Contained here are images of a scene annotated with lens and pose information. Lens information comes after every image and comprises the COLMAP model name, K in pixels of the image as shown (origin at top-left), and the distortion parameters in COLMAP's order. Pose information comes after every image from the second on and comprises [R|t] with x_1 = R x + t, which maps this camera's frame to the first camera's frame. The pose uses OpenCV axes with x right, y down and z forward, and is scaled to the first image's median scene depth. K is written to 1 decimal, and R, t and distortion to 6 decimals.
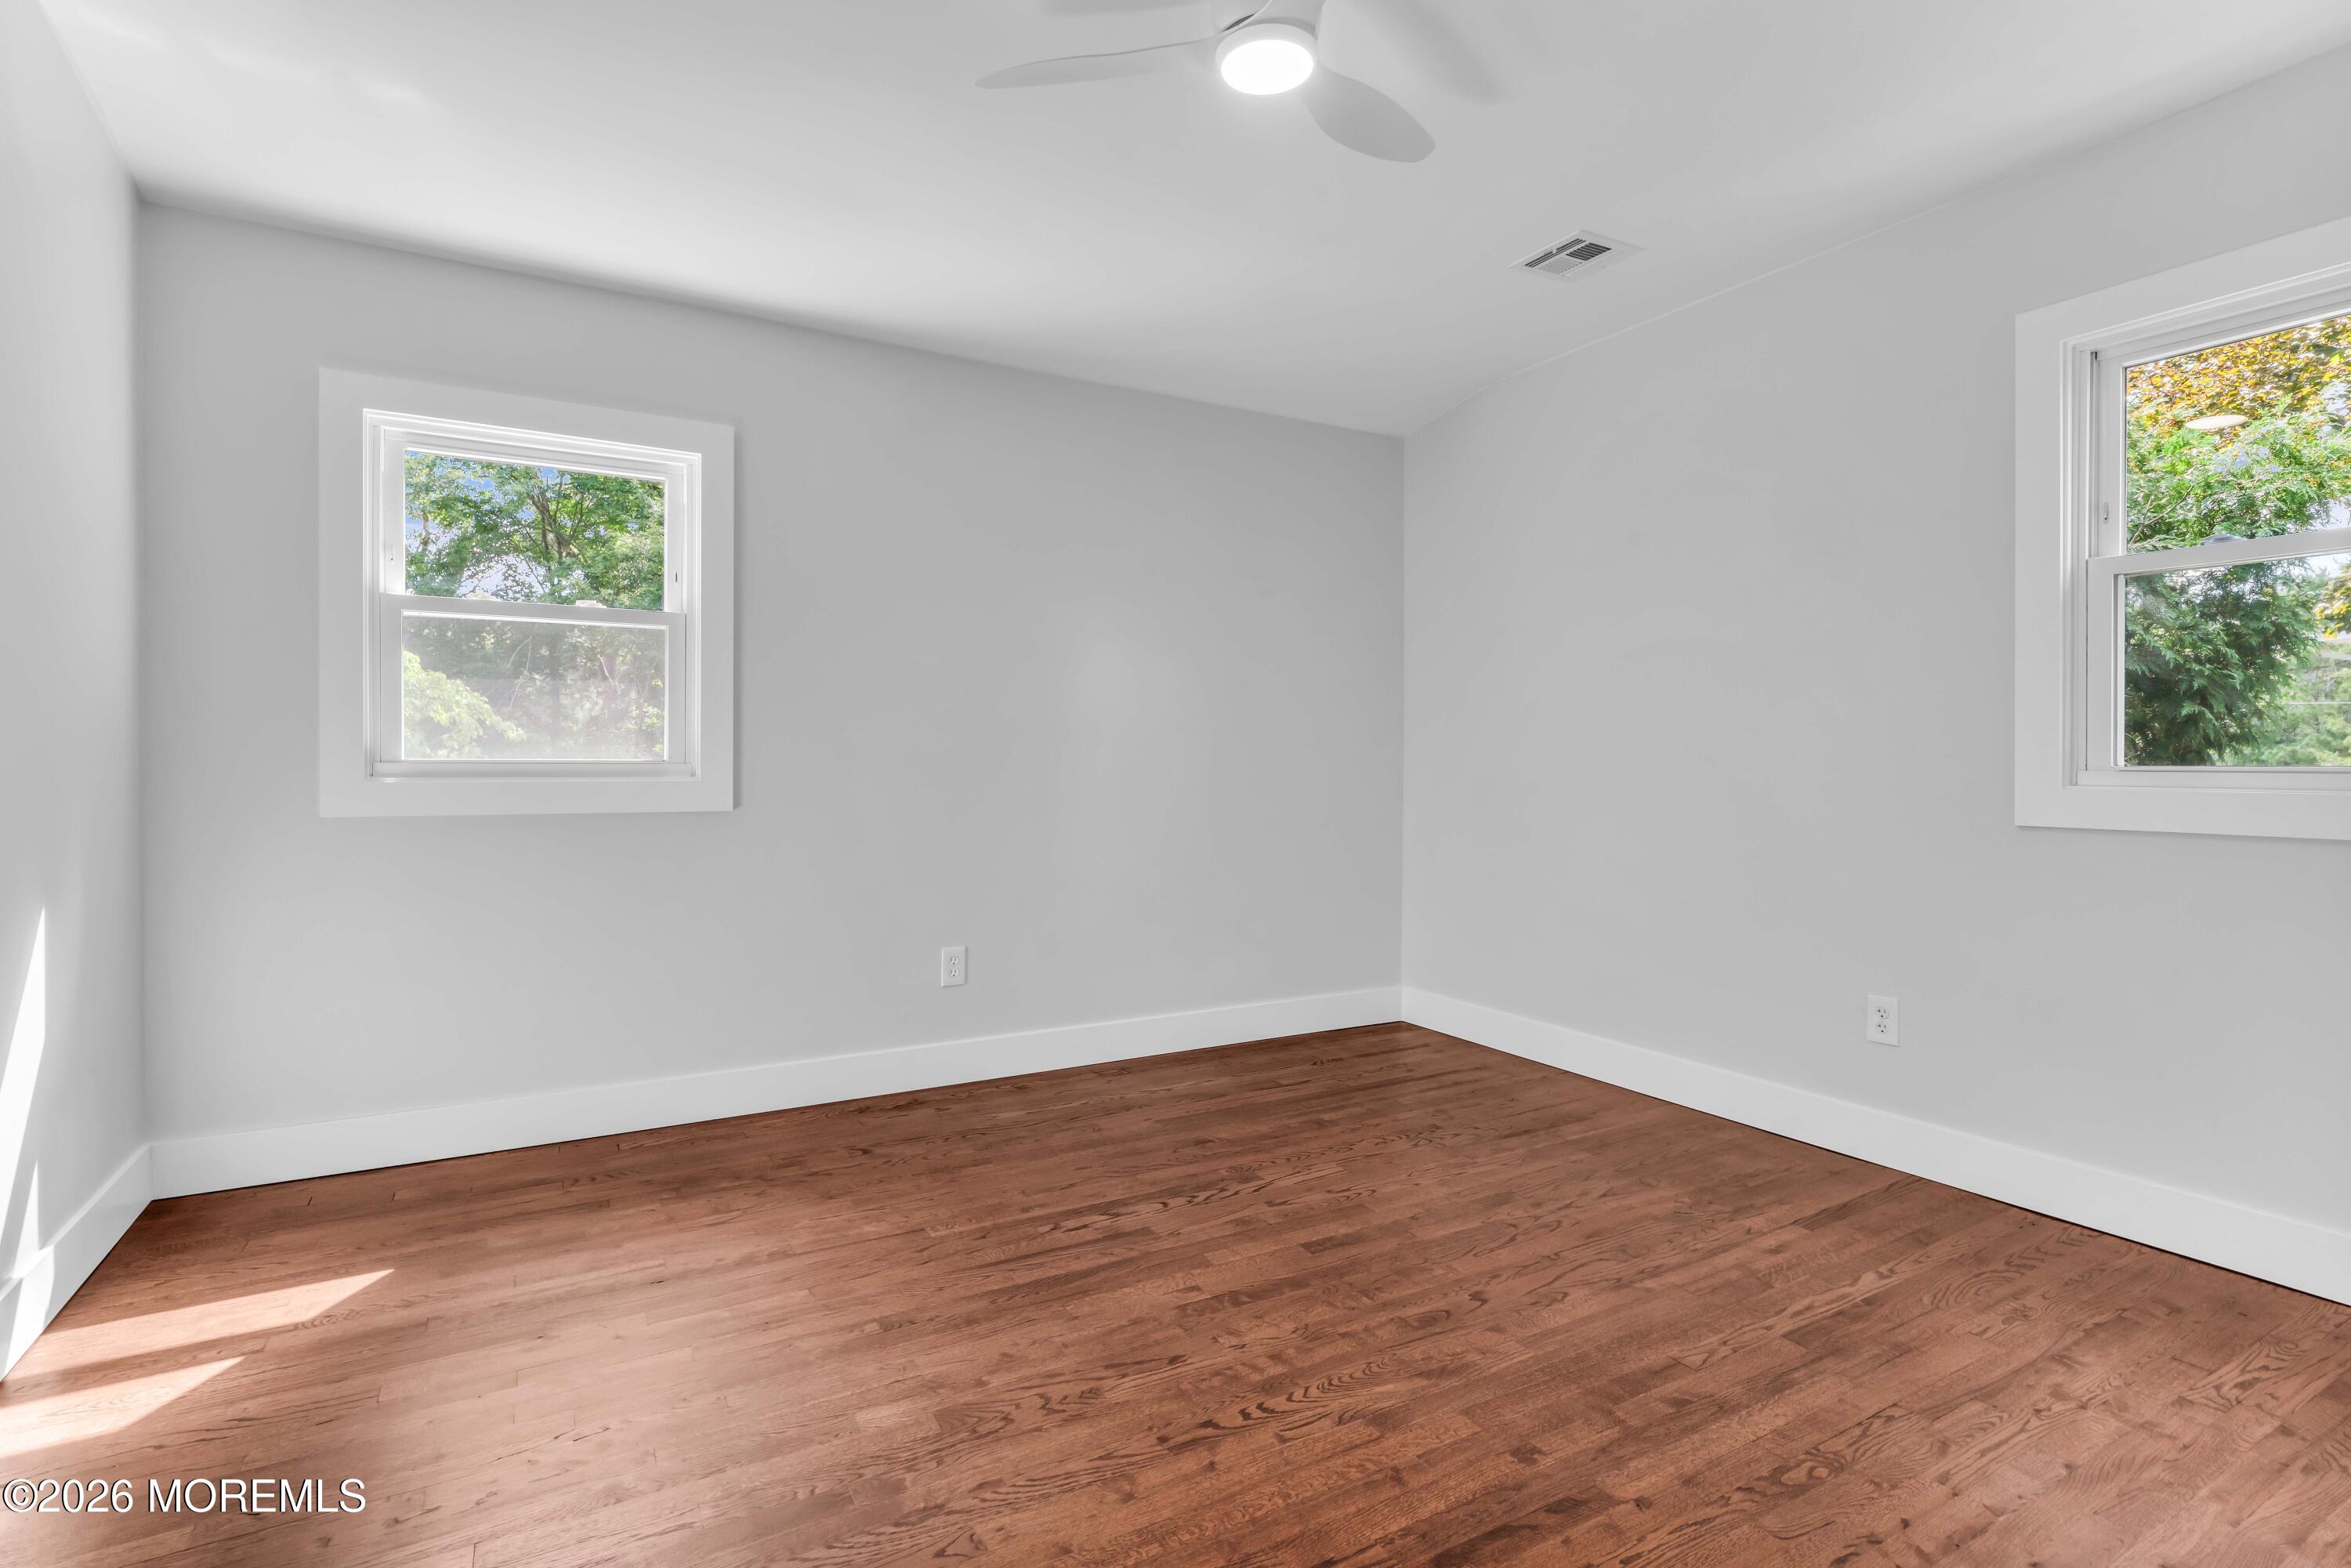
lens RADIAL K [[1122.9, 0, 1176.3], [0, 1122.9, 769.8], [0, 0, 1]] dist [-0.001875, -0.000423]
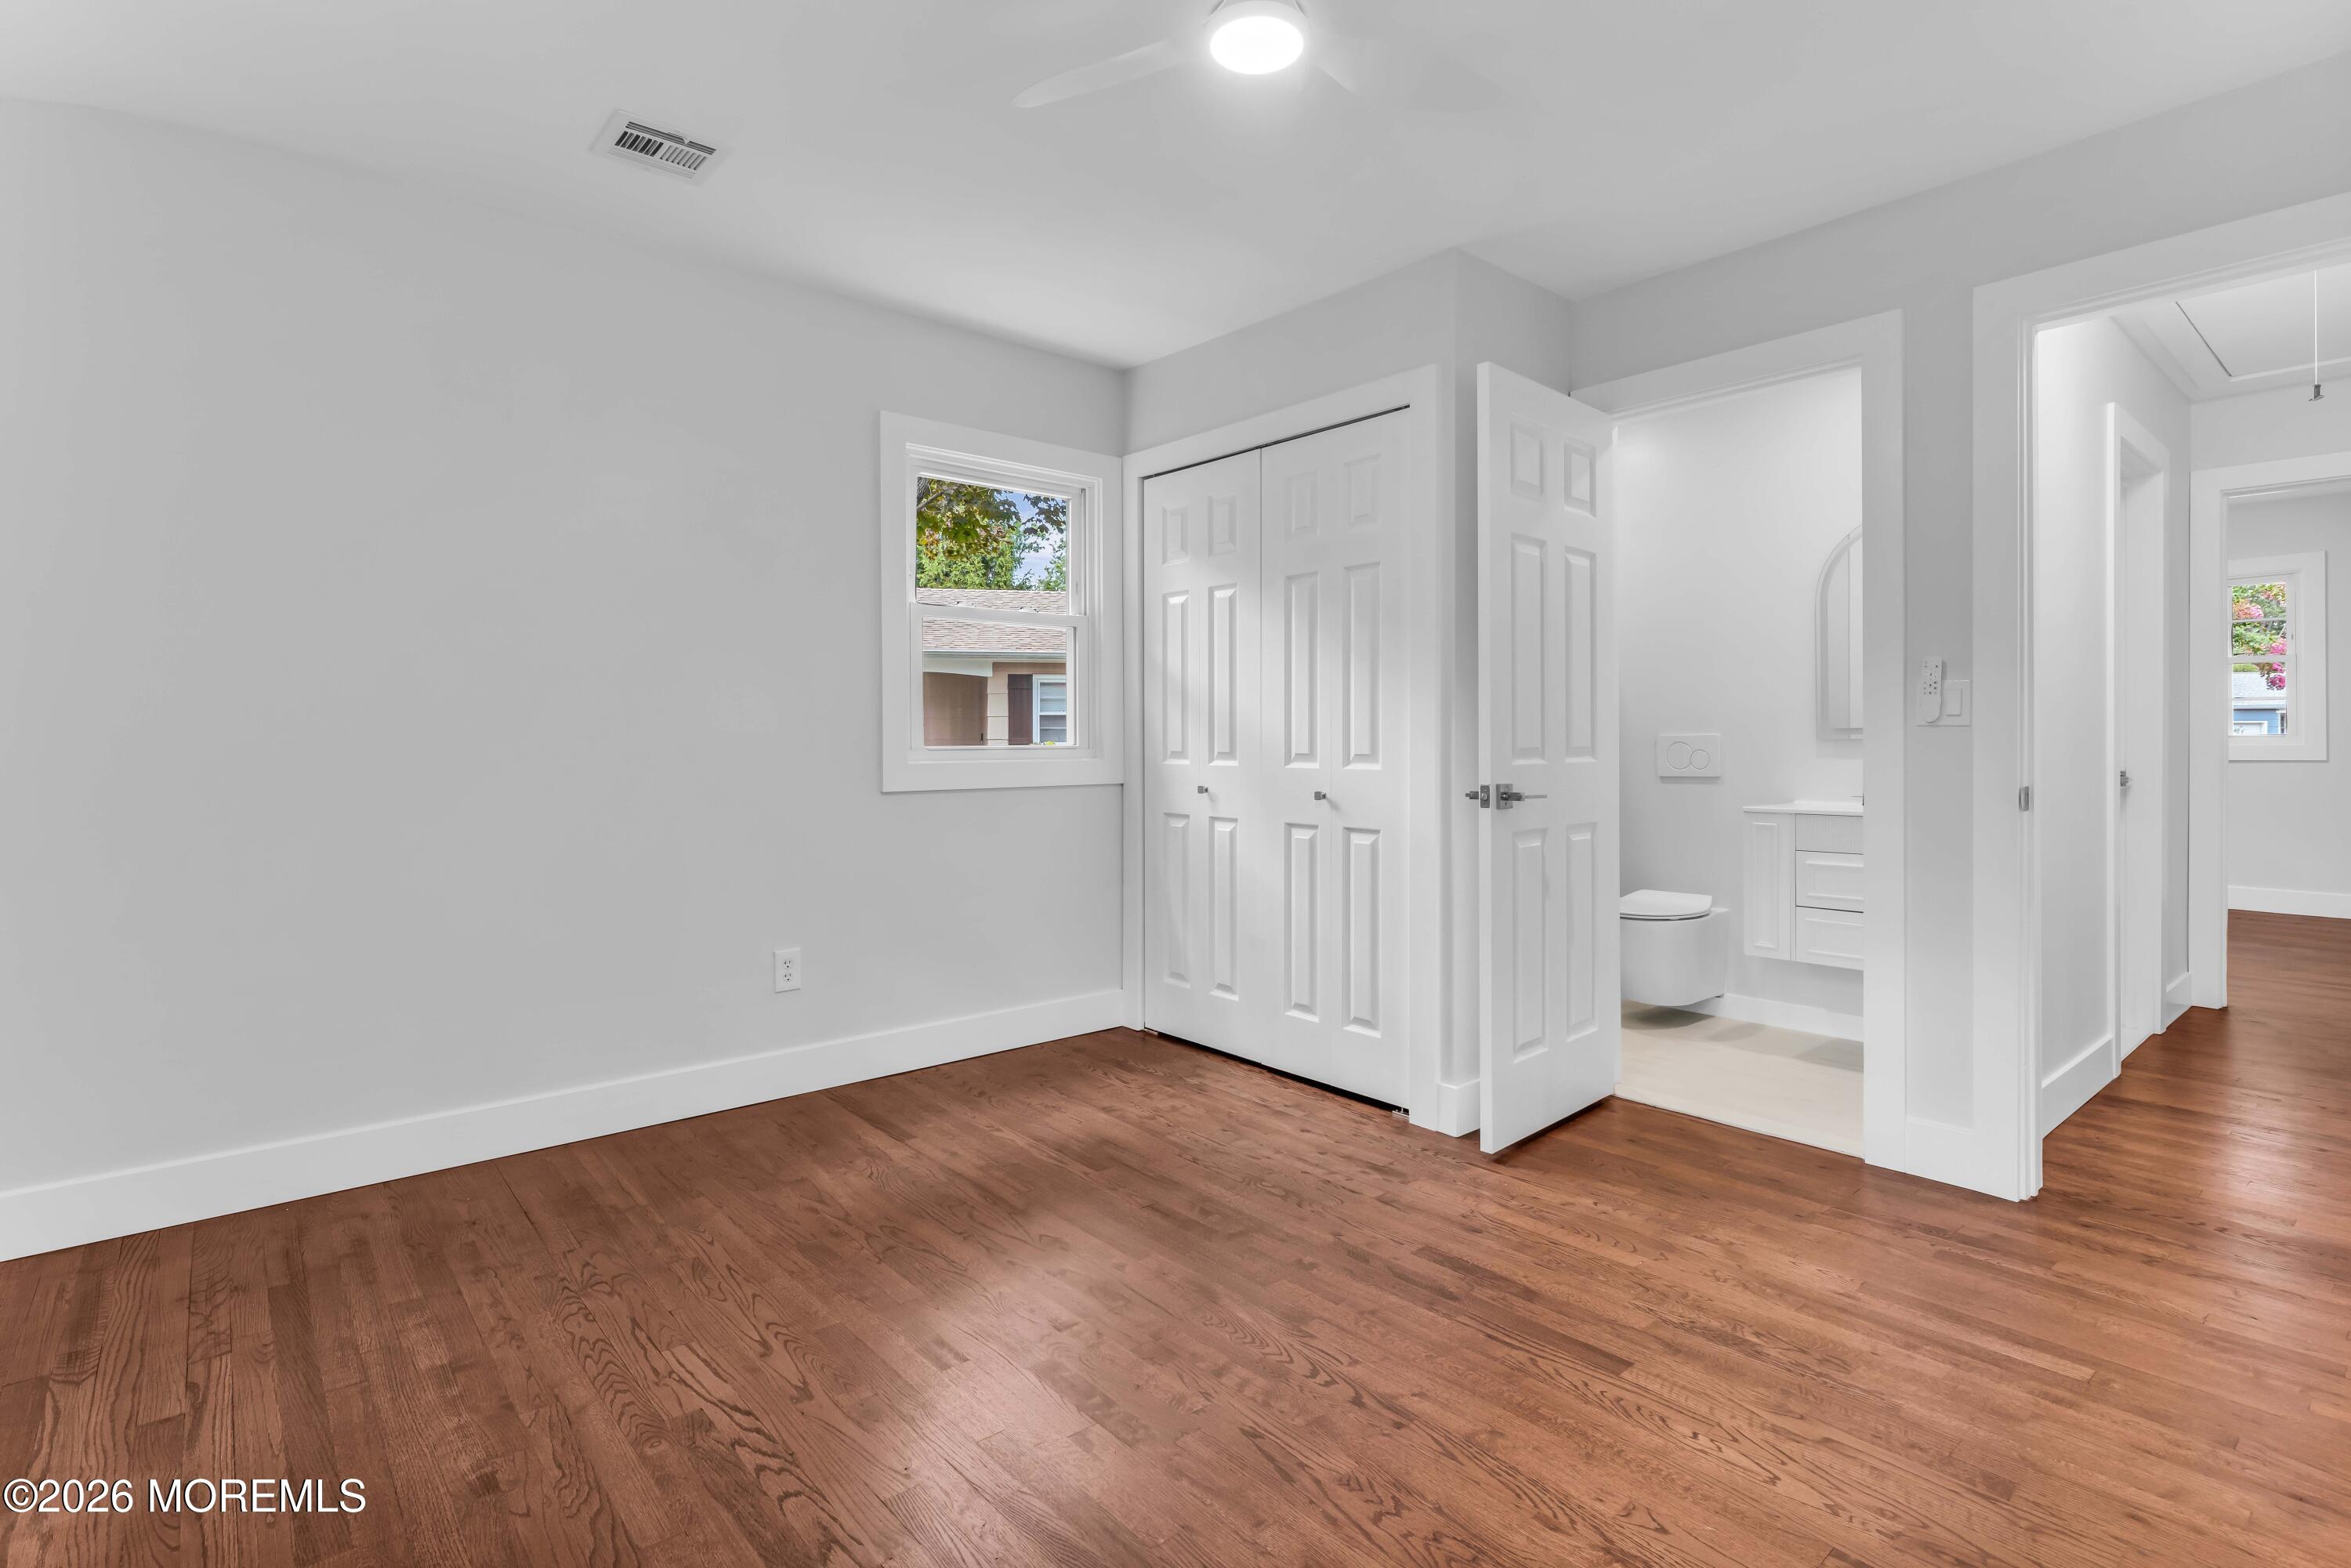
lens RADIAL K [[1122.9, 0, 1186.5], [0, 1122.9, 736.5], [0, 0, 1]] dist [-0.001875, -0.000423]
pose [[-0.190949, 0.003072, 0.981595, -0.793603], [0.008060, 0.999966, -0.001561, -0.012807], [-0.981567, 0.007613, -0.190968, 1.136851]]
